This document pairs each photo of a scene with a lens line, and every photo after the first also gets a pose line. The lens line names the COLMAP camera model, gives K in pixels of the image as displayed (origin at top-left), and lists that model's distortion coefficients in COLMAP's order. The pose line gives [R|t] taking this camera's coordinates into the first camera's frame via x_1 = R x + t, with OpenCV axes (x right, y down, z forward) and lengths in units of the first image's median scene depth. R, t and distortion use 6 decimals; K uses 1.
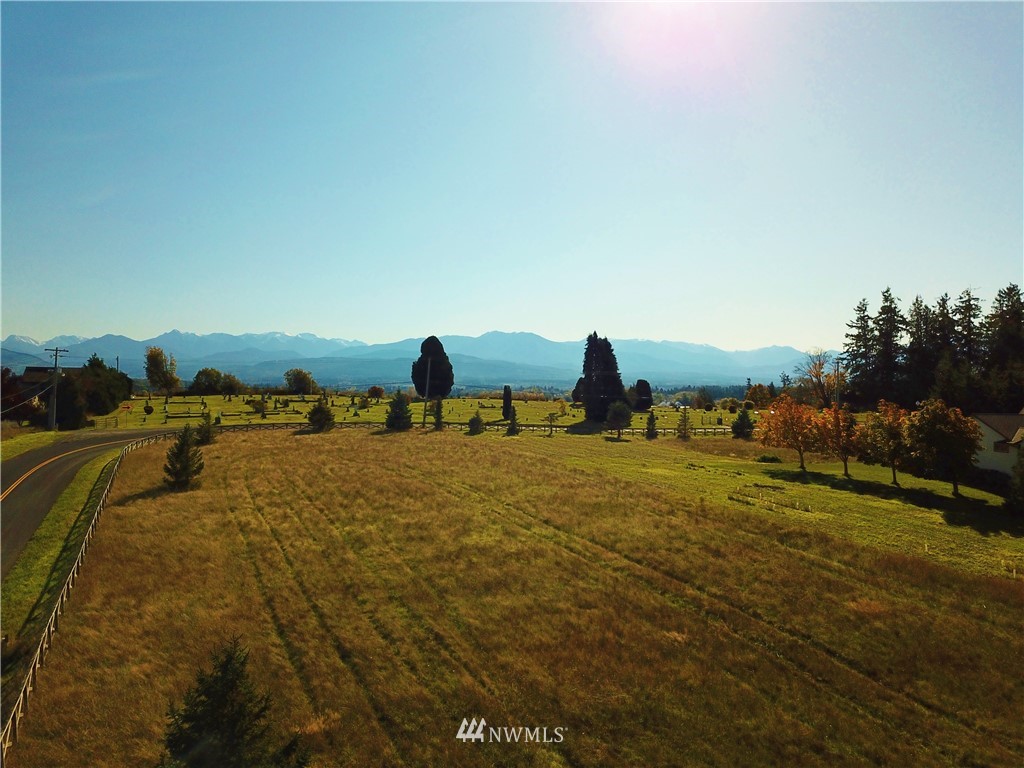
lens RADIAL K [[784.8, 0, 512.0], [0, 784.8, 384.0], [0, 0, 1]] dist [0.002961, 0.003509]
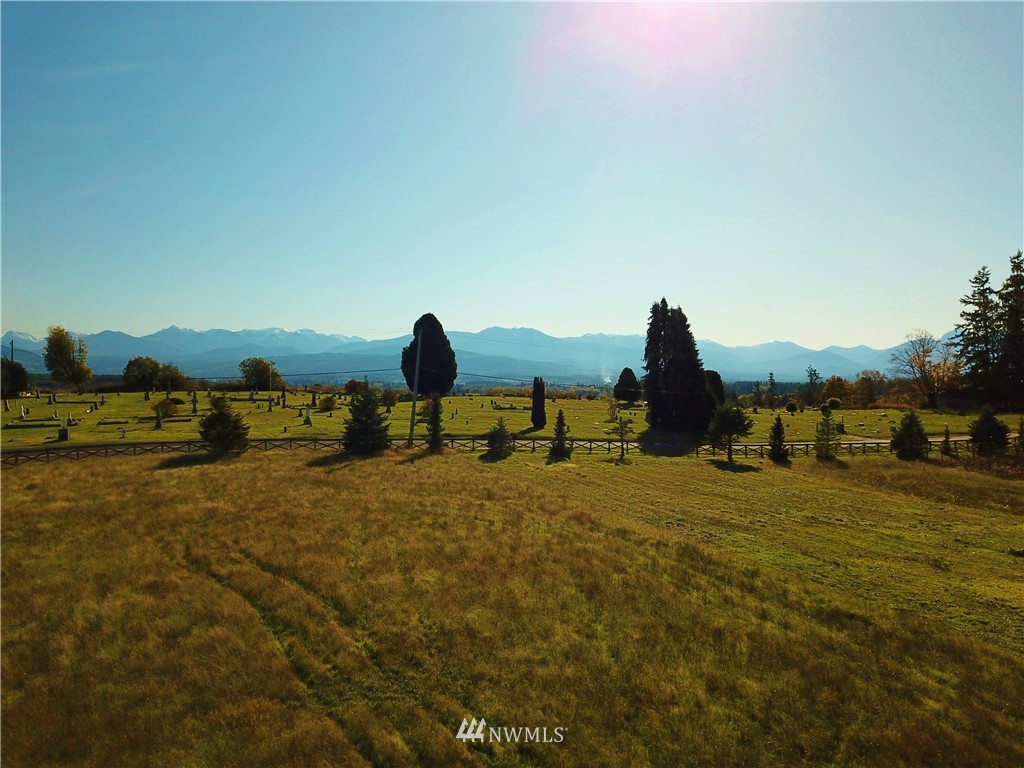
lens RADIAL K [[784.8, 0, 512.0], [0, 784.8, 384.0], [0, 0, 1]] dist [0.002961, 0.003509]
pose [[1.000000, -0.000886, 0.000302, -0.022720], [0.000885, 0.999987, 0.005004, 0.003558], [-0.000307, -0.005004, 0.999987, 0.259540]]
